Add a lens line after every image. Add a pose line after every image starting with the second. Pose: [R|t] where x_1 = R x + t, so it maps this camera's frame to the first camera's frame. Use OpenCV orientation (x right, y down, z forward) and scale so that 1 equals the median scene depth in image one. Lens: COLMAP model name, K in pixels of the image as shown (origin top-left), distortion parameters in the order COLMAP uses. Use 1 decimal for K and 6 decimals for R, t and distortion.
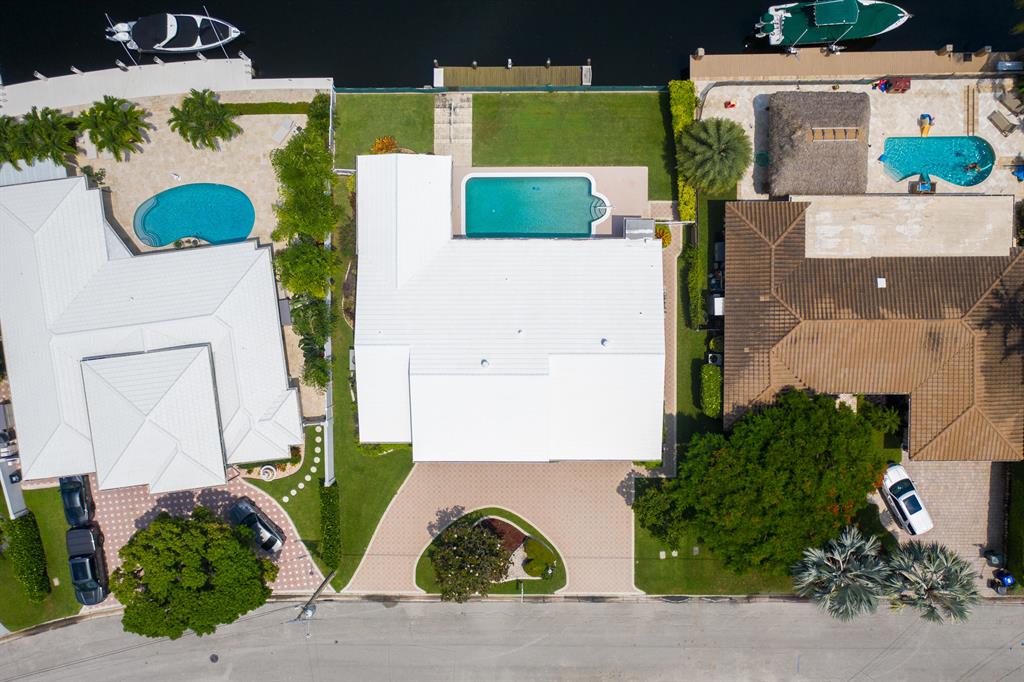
lens RADIAL K [[807.4, 0, 511.1], [0, 807.4, 339.8], [0, 0, 1]] dist [-0.010448, 0.007621]
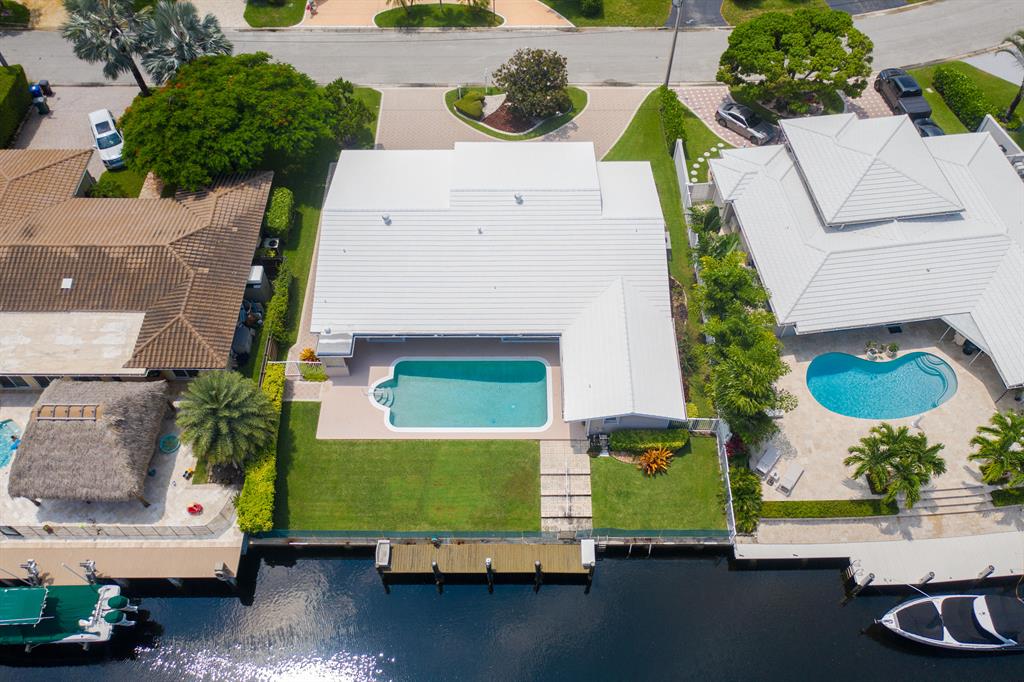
lens RADIAL K [[807.4, 0, 511.0], [0, 807.4, 343.1], [0, 0, 1]] dist [-0.010448, 0.007621]
pose [[-0.999762, 0.008926, 0.019922, -0.037821], [0.003381, -0.838245, 0.545283, -0.573356], [0.021567, 0.545221, 0.838015, 0.298007]]
